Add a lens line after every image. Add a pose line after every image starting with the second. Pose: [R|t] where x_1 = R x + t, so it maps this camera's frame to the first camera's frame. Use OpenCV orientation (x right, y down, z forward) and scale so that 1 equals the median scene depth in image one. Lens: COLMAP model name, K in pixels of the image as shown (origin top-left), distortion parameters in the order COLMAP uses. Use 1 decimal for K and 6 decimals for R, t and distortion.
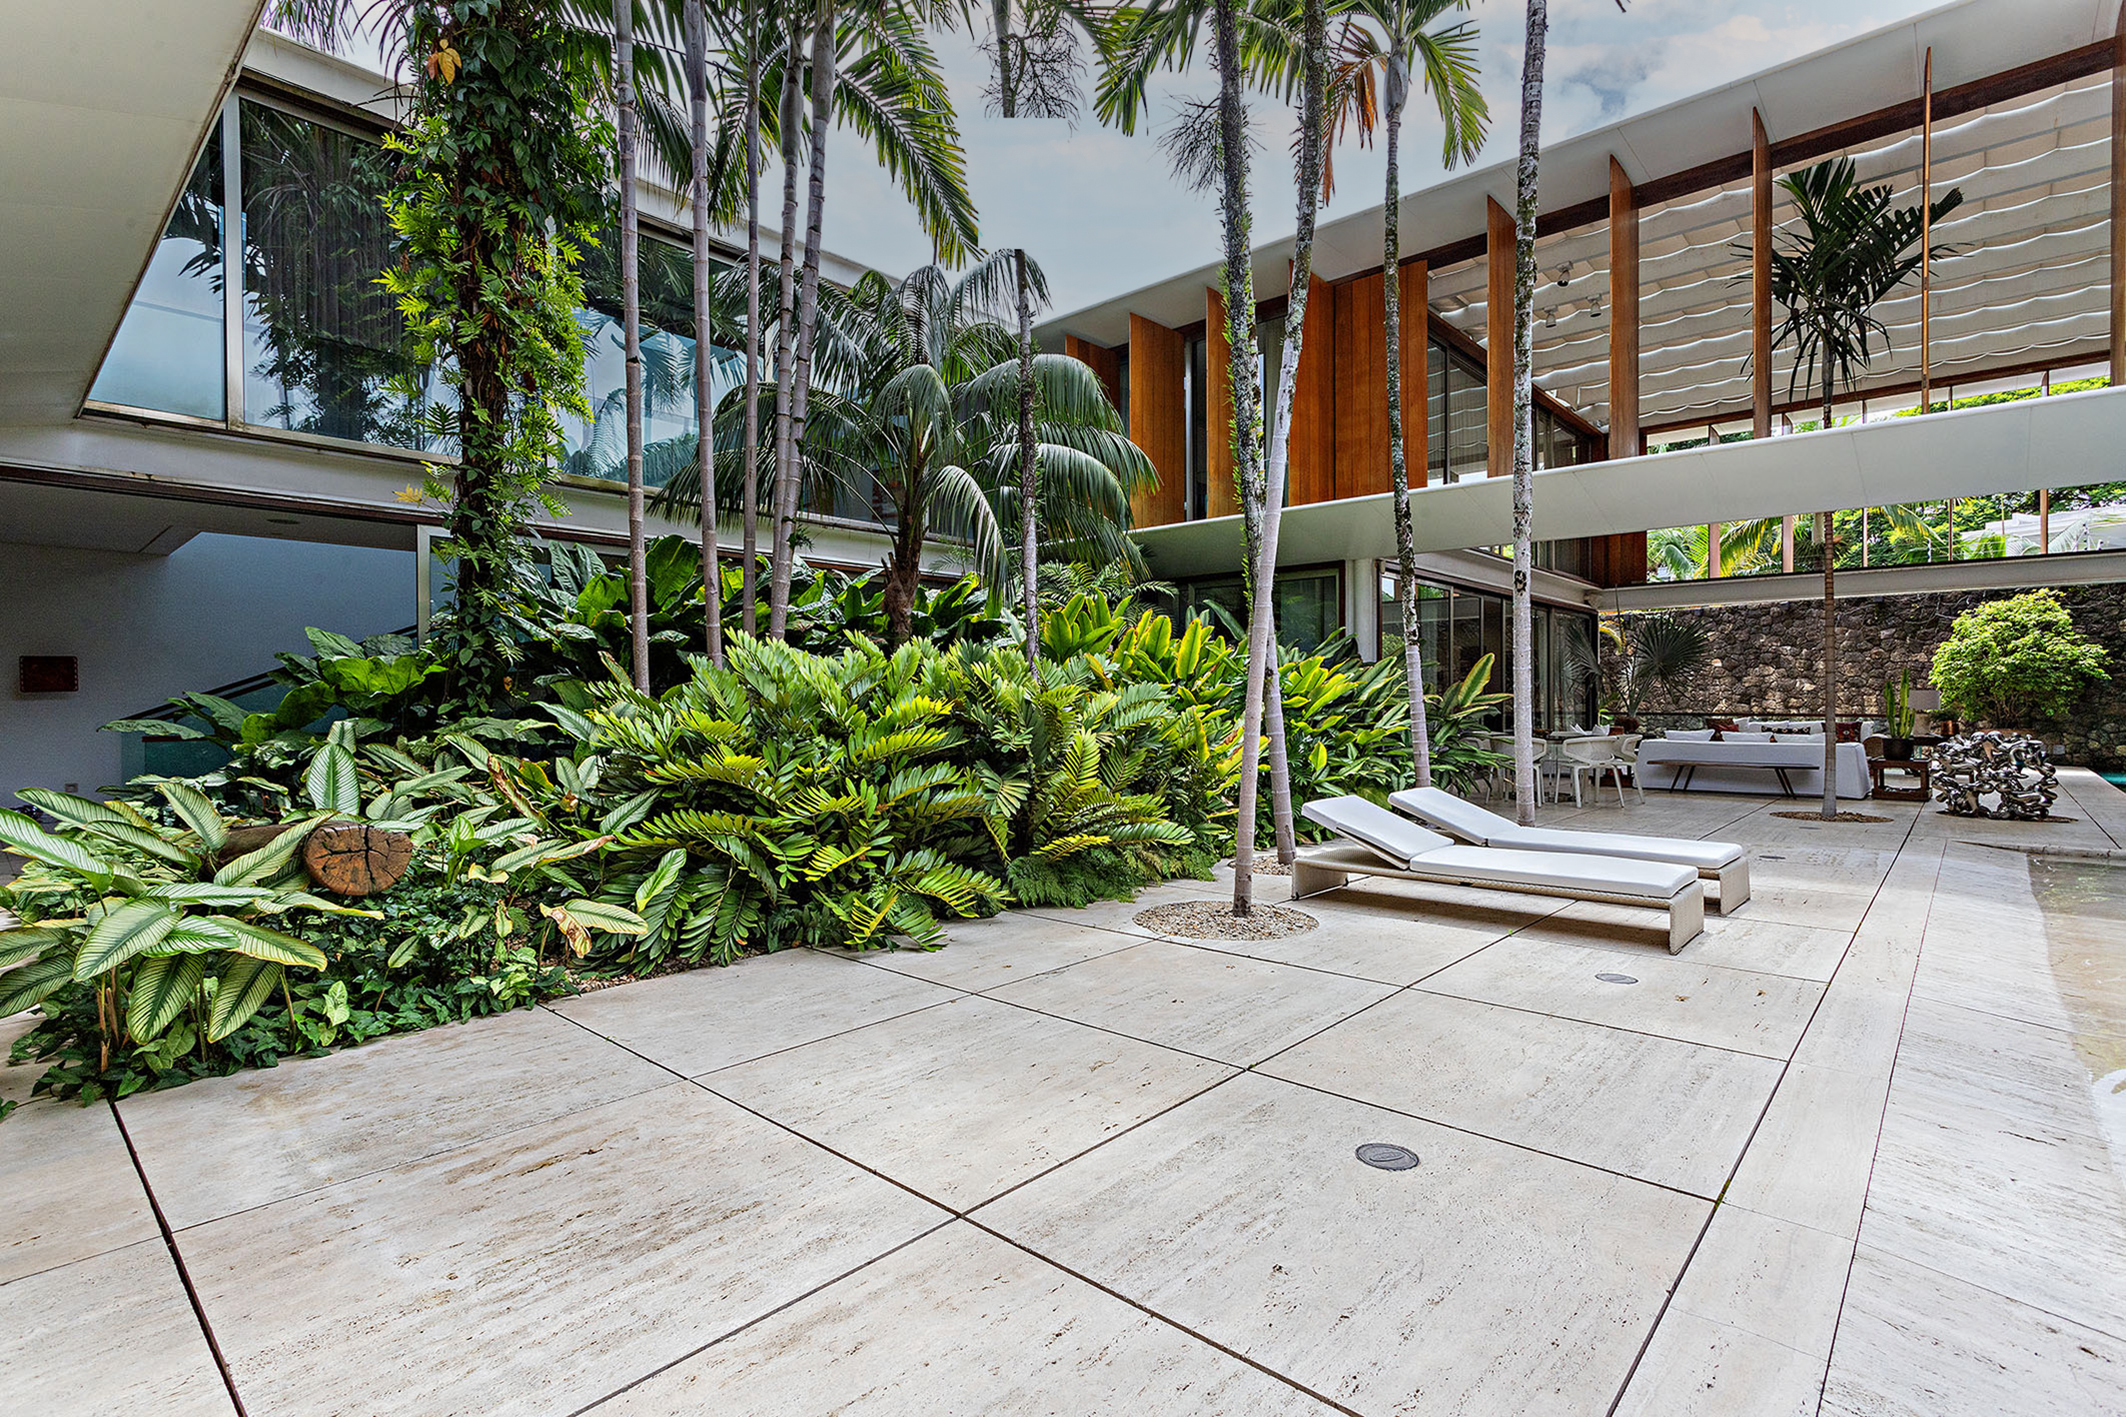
lens RADIAL K [[1001.3, 0, 1068.9], [0, 1001.3, 709.9], [0, 0, 1]] dist [0.005413, 0.000793]
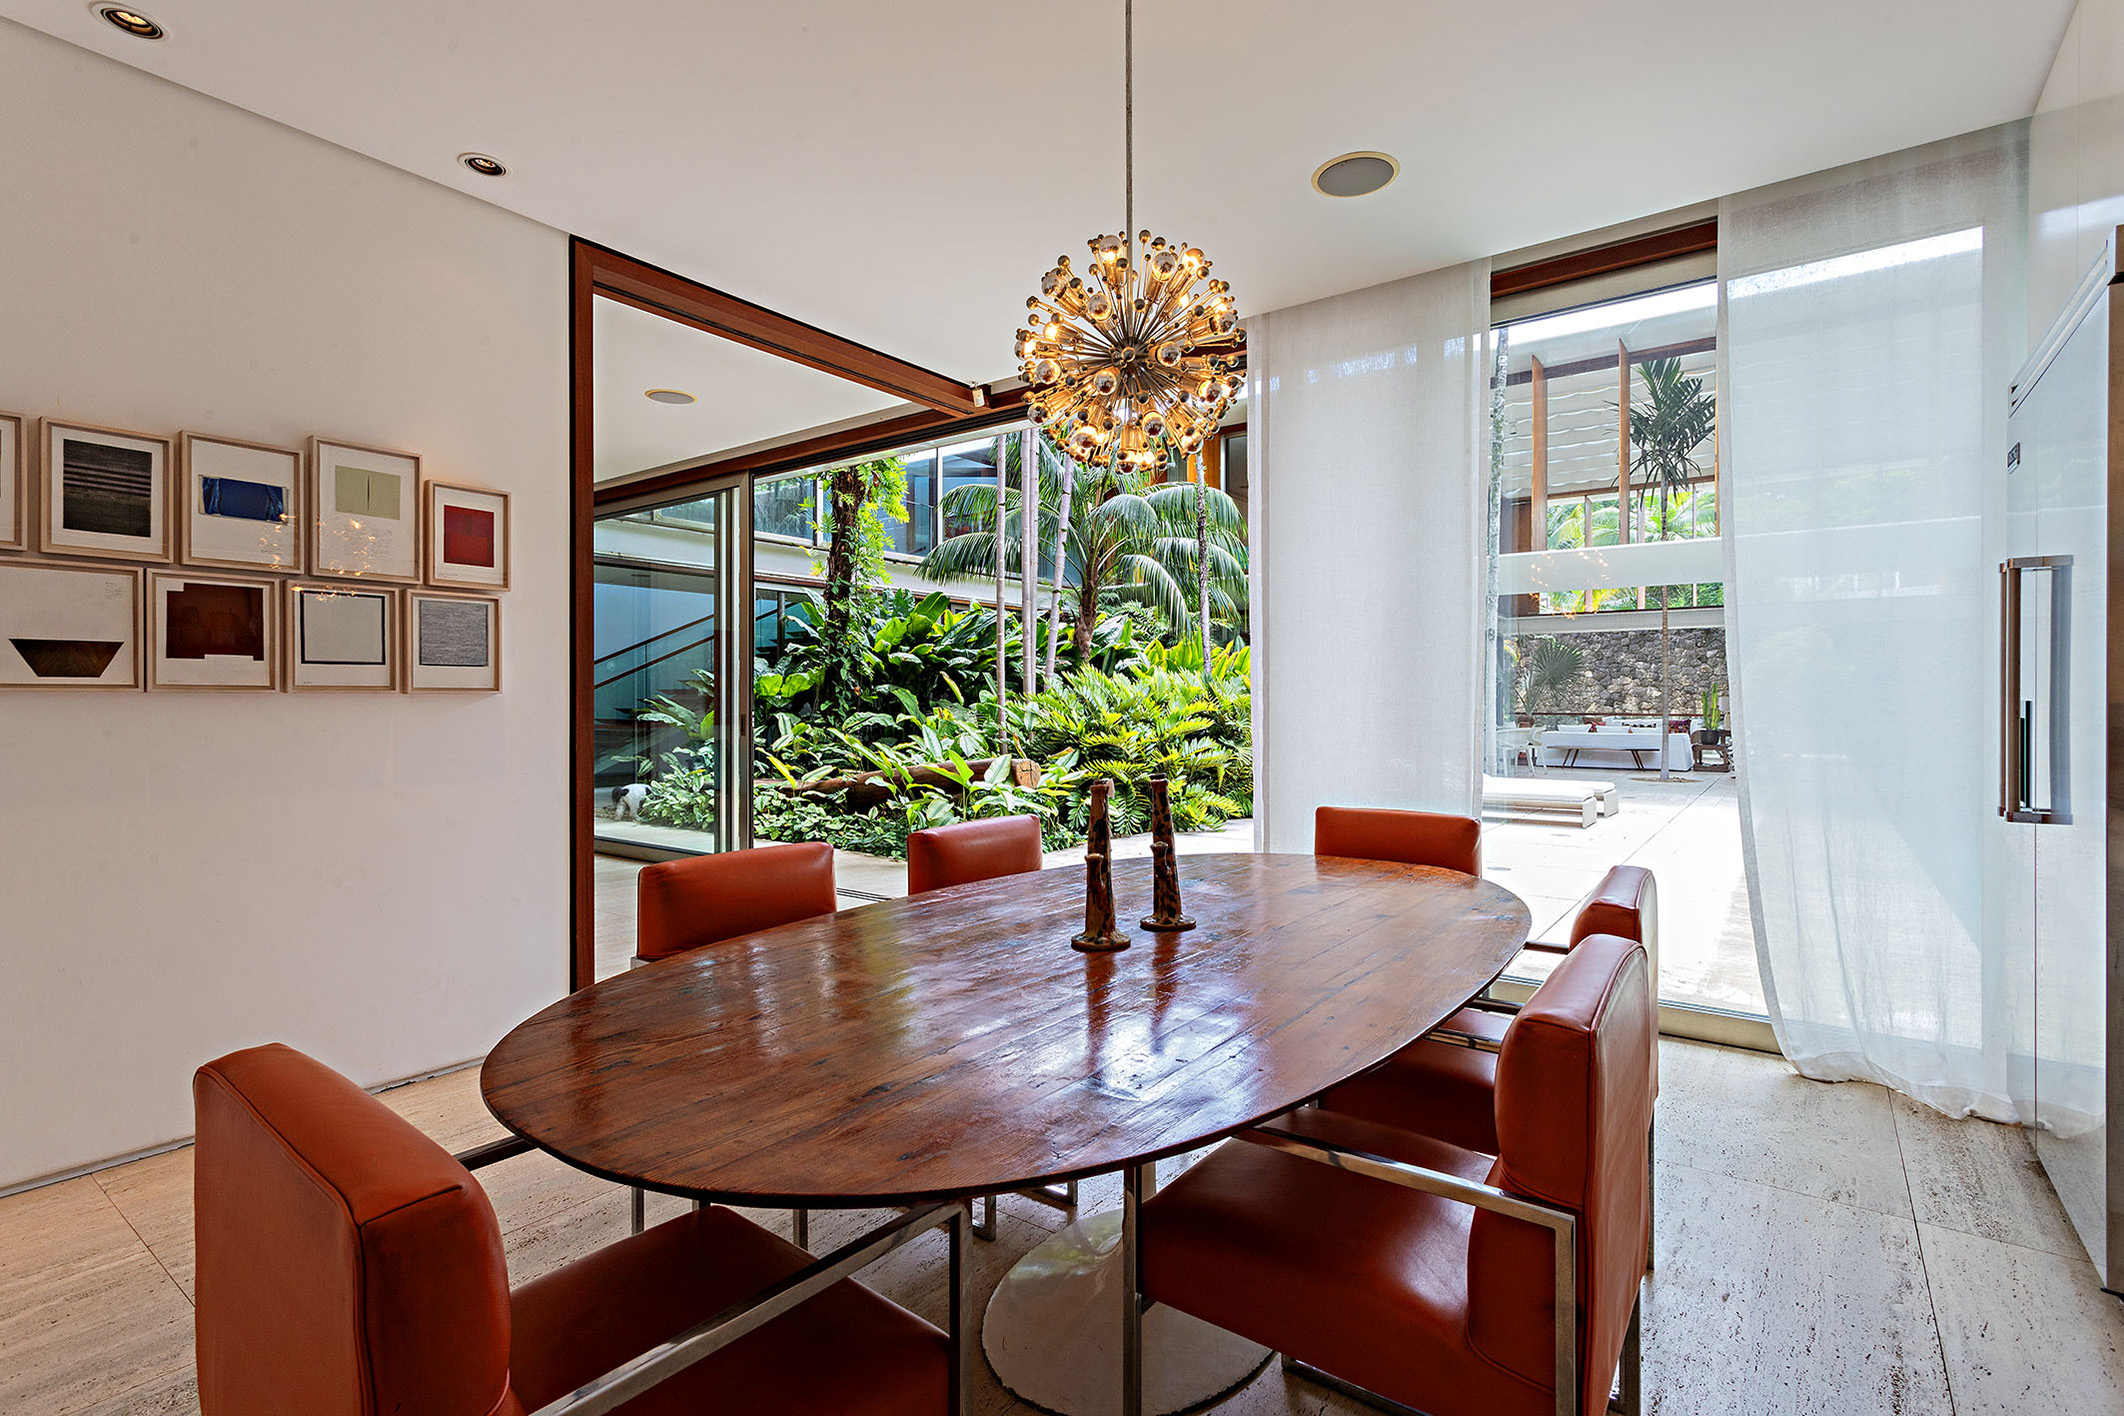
lens RADIAL K [[1000.4, 0, 1055.1], [0, 1000.4, 703.8], [0, 0, 1]] dist [0.005413, 0.000793]
pose [[0.995830, 0.004648, 0.091108, -0.272586], [-0.004197, 0.999978, -0.005138, 0.000936], [-0.091130, 0.004734, 0.995828, -0.385586]]
